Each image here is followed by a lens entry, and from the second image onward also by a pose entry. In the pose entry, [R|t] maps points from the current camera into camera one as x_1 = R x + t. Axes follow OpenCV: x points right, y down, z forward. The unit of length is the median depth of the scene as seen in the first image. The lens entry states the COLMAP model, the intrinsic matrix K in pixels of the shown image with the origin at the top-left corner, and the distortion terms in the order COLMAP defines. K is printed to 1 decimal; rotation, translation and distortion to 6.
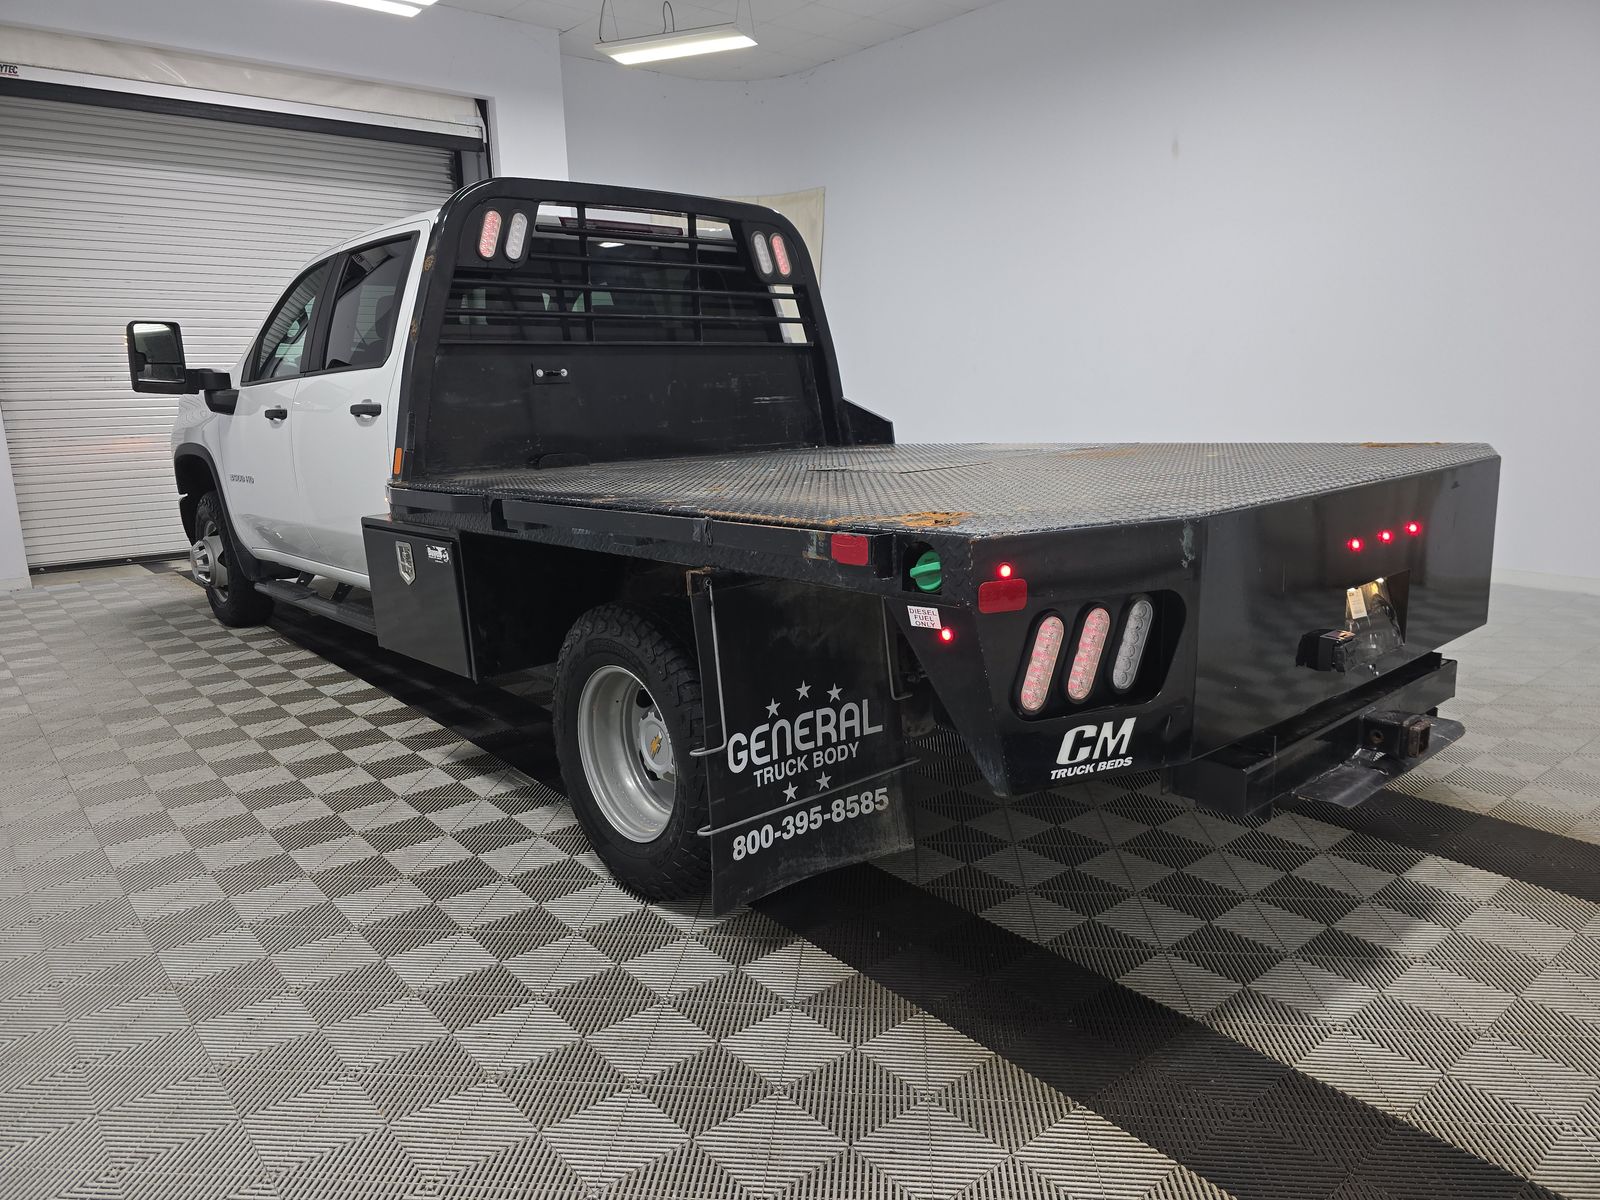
lens RADIAL K [[1123.1, 0, 698.6], [0, 1123.1, 610.1], [0, 0, 1]] dist [-0.008706, -0.002488]
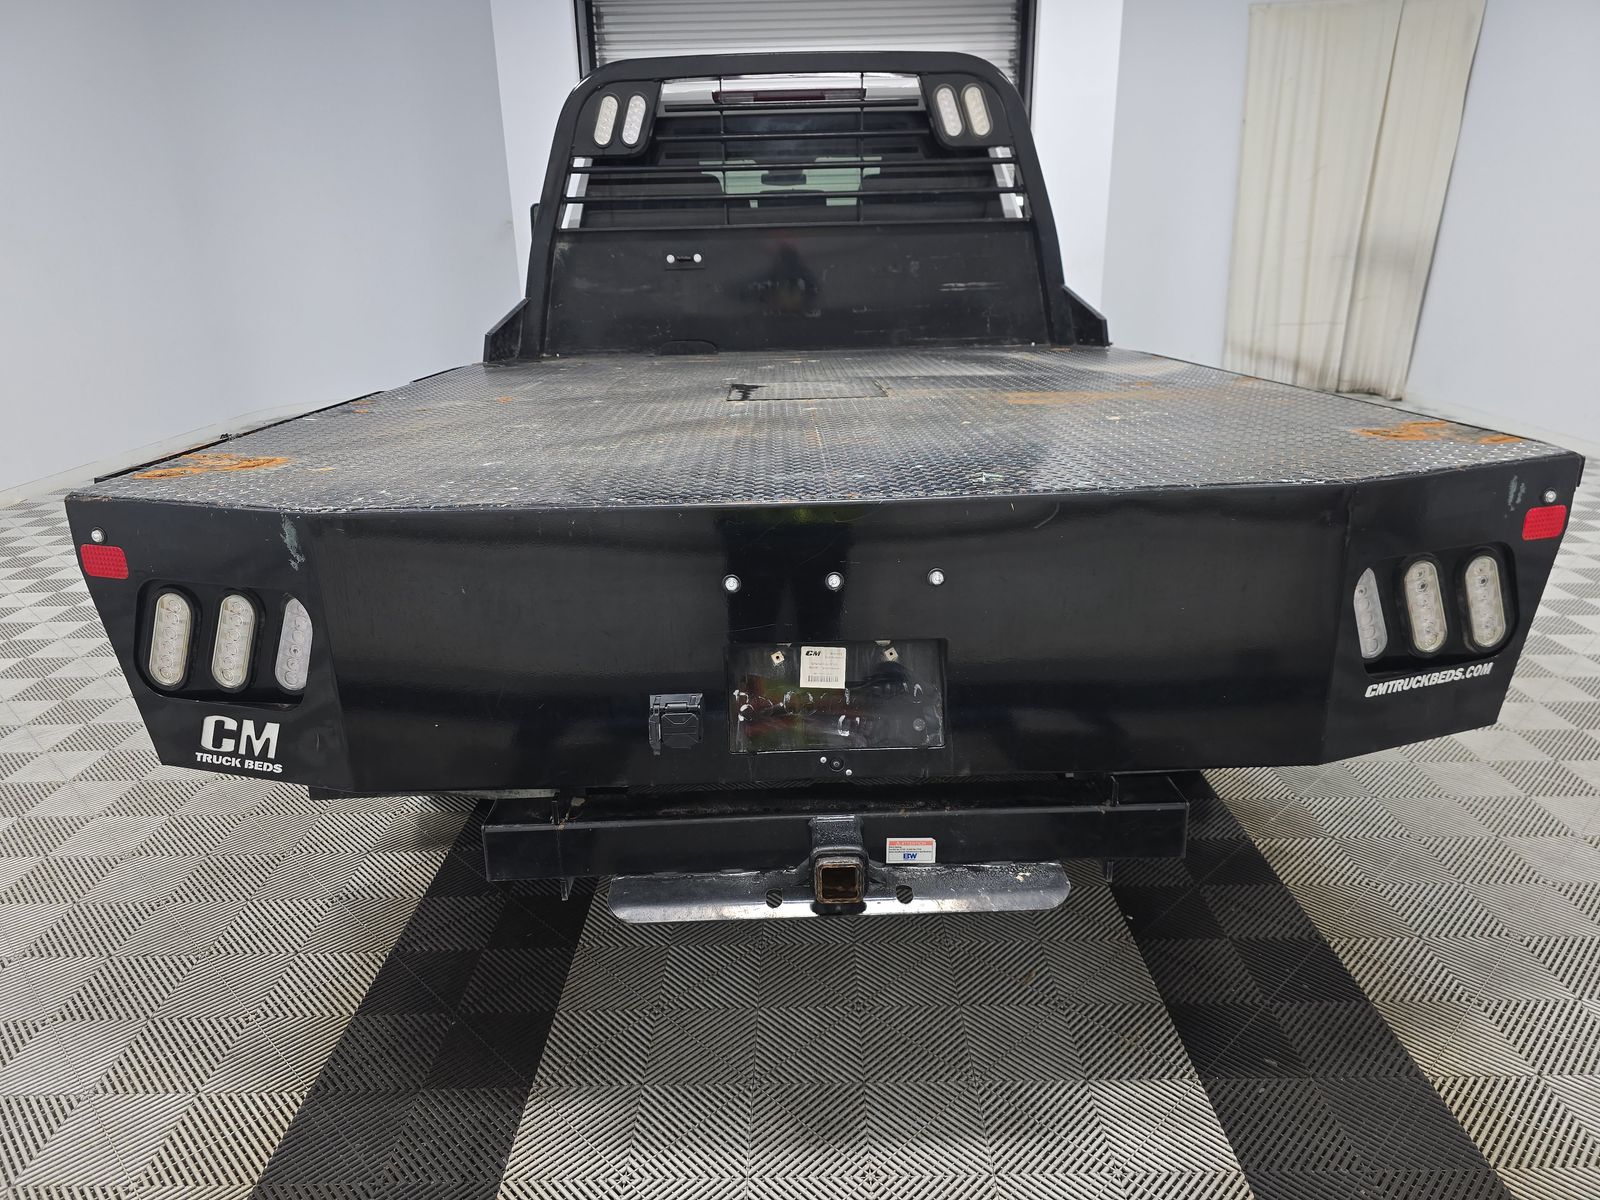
lens RADIAL K [[1084.7, 0, 800.0], [0, 1084.7, 600.0], [0, 0, 1]] dist [-0.004531, 0.000208]
pose [[0.773580, 0.203405, -0.600166, 0.609357], [-0.117298, 0.976681, 0.179821, -0.102930], [0.622748, -0.068708, 0.779400, 0.299852]]
